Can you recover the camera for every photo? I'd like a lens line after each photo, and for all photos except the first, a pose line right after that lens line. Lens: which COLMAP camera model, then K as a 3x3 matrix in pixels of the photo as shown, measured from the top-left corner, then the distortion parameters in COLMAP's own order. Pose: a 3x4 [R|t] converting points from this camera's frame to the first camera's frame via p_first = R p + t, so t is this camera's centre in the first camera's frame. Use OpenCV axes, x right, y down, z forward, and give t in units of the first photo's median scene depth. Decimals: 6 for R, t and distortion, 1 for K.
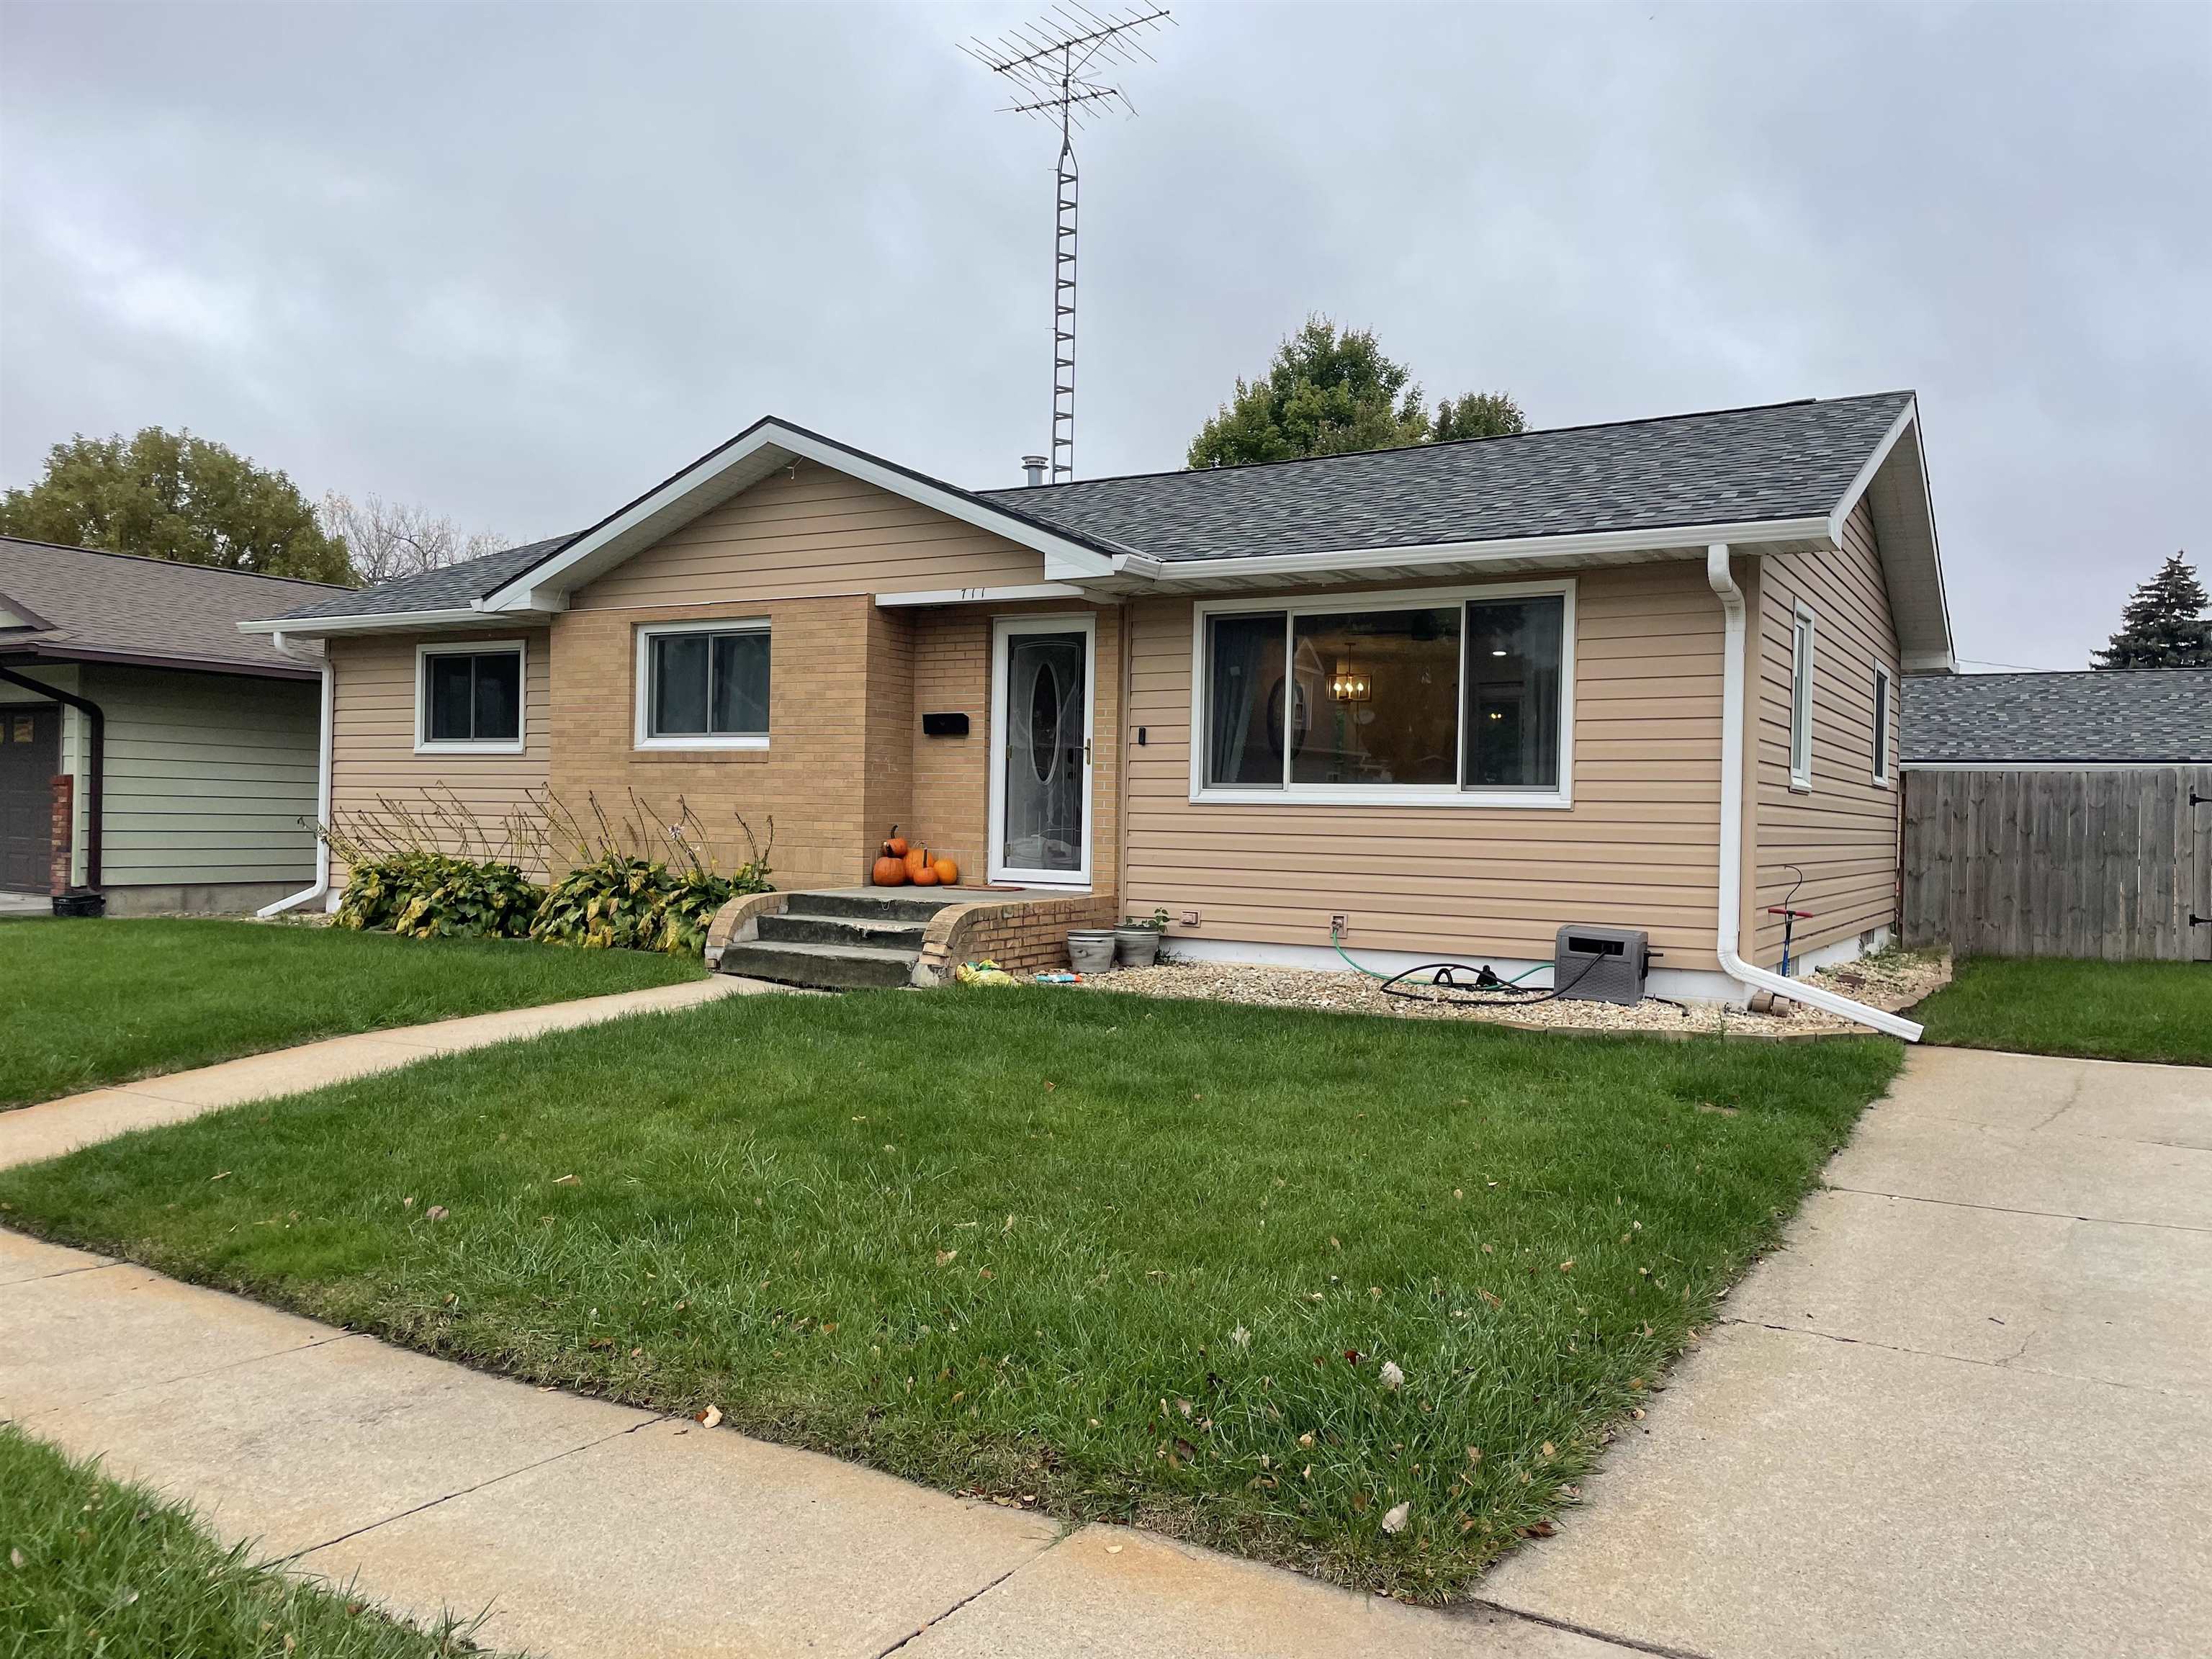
lens RADIAL K [[1710.8, 0, 1106.0], [0, 1710.8, 829.5], [0, 0, 1]] dist [0.113121, -0.157417]
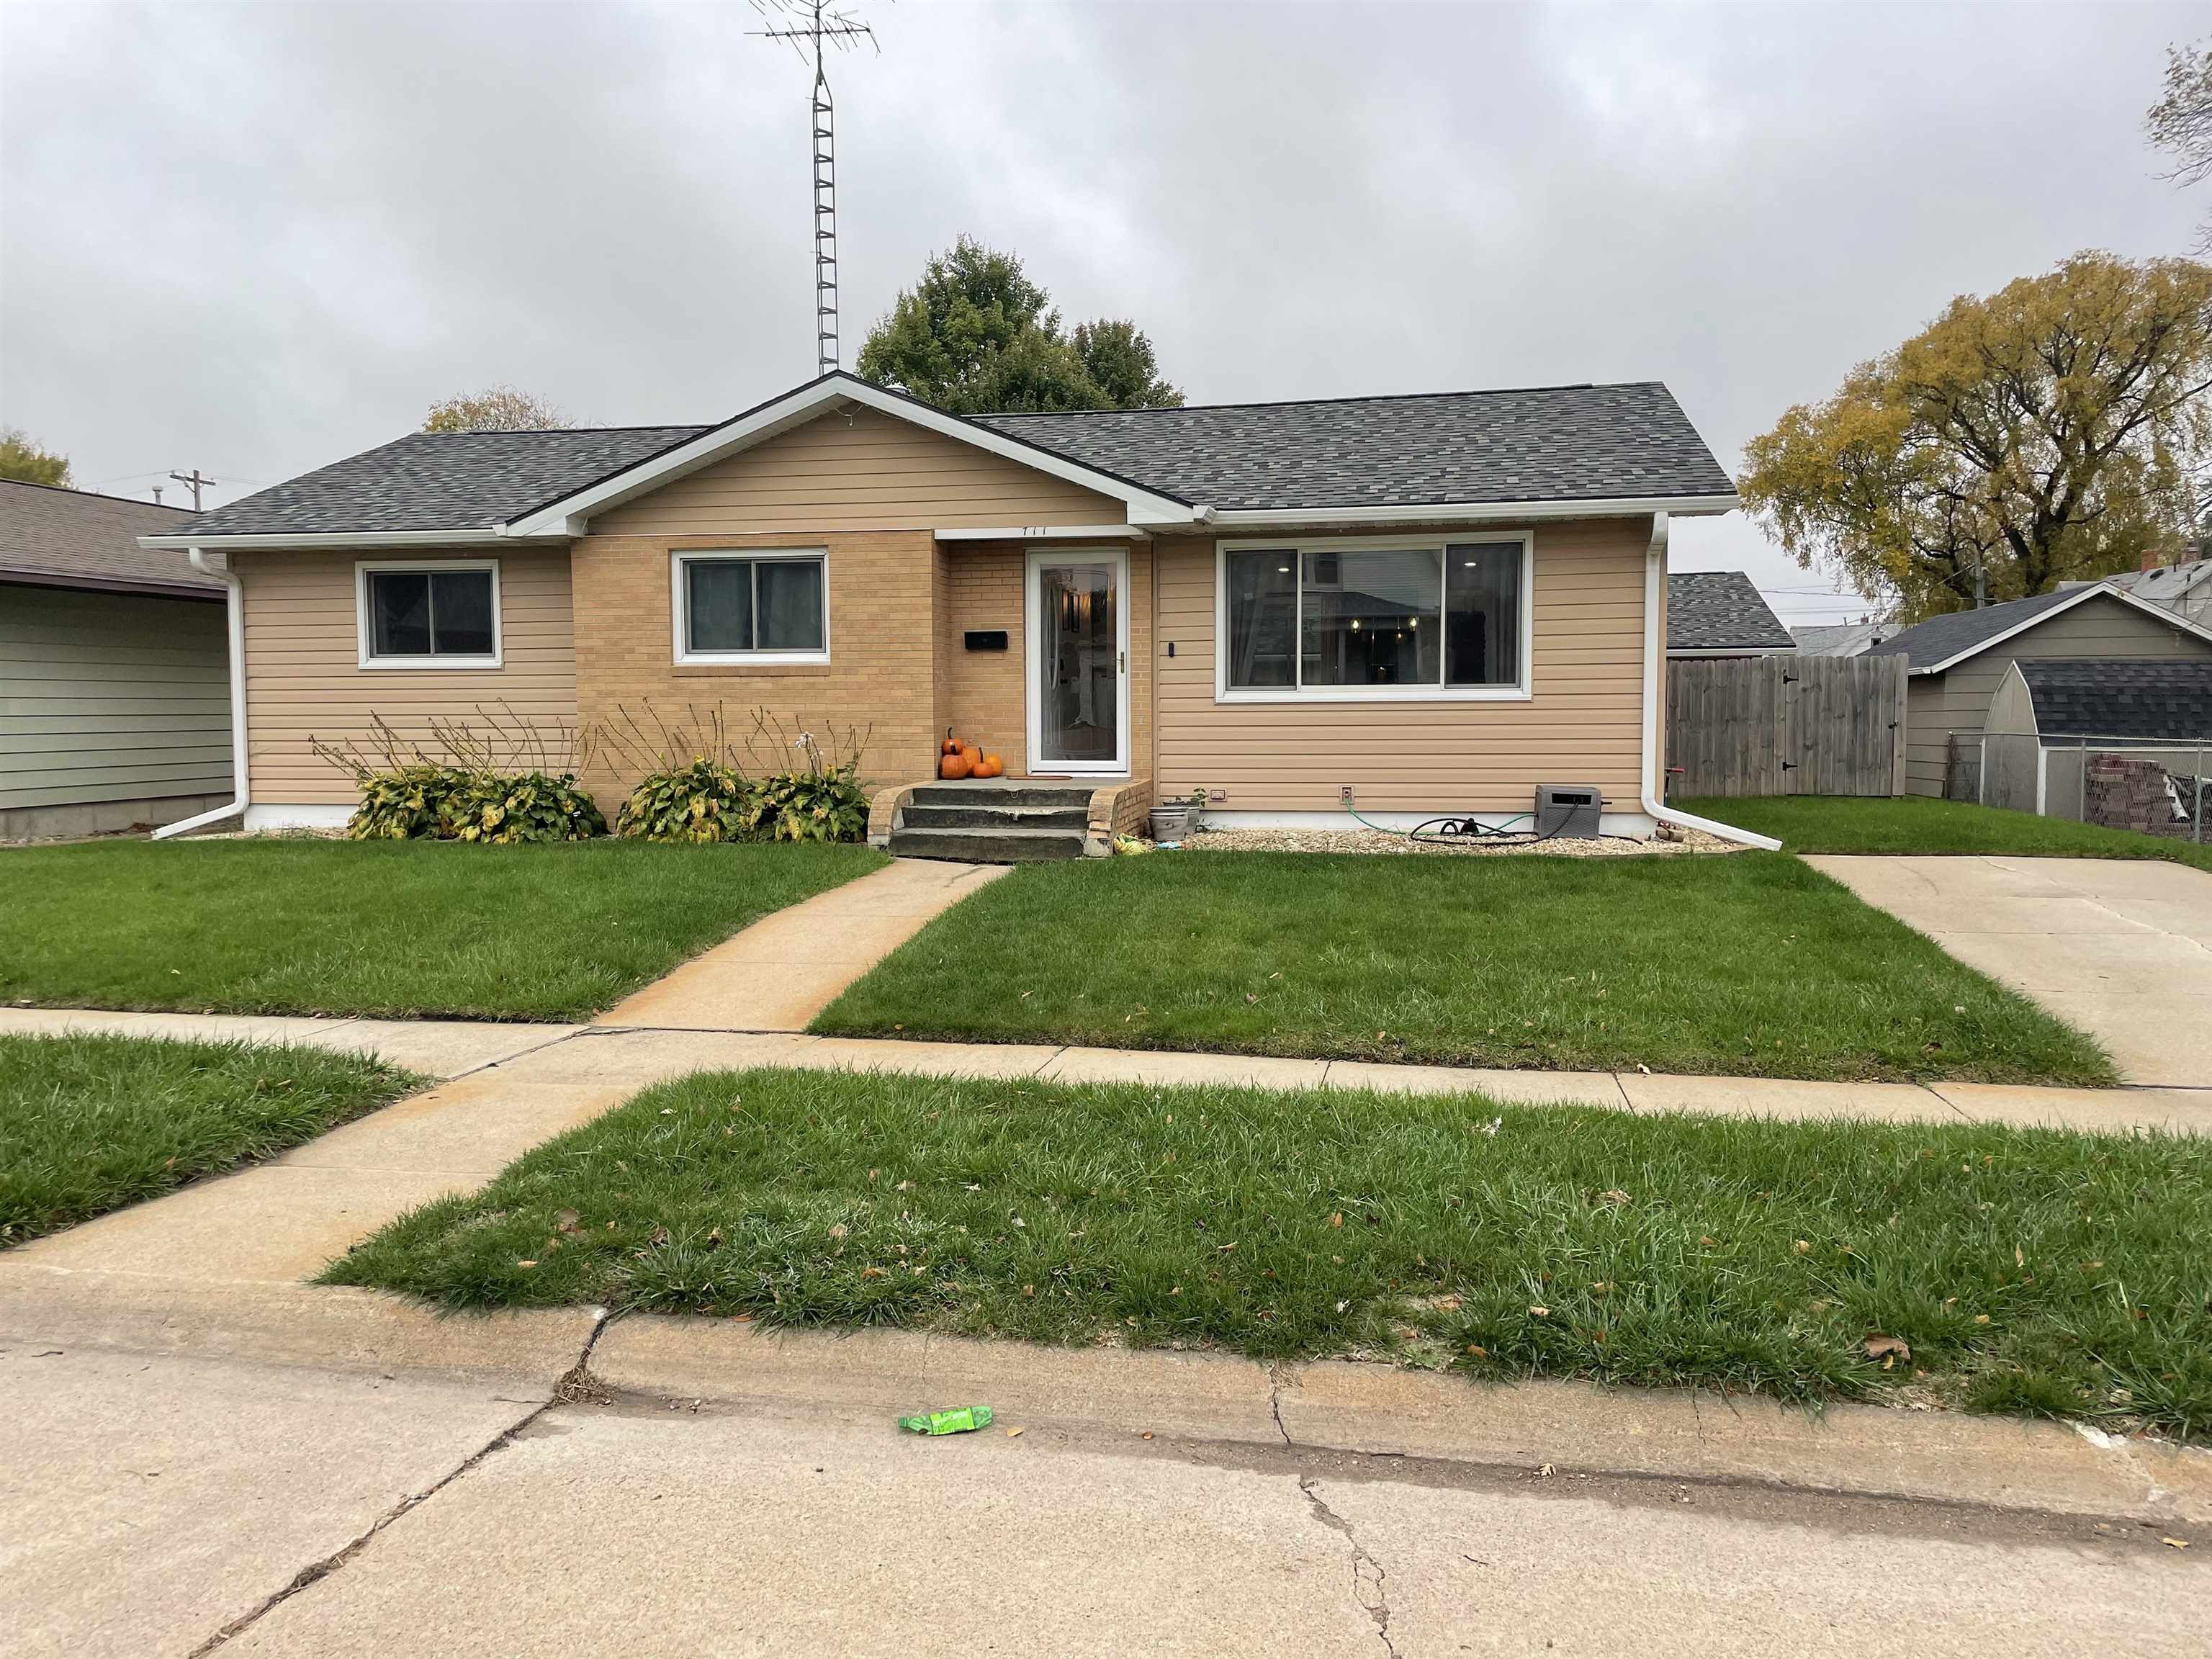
lens RADIAL K [[1710.8, 0, 1106.0], [0, 1710.8, 829.5], [0, 0, 1]] dist [0.113121, -0.157417]
pose [[0.941506, -0.049804, 0.333296, -0.412911], [0.027192, 0.997022, 0.072170, -0.014459], [-0.335897, -0.058886, 0.940056, -0.143611]]
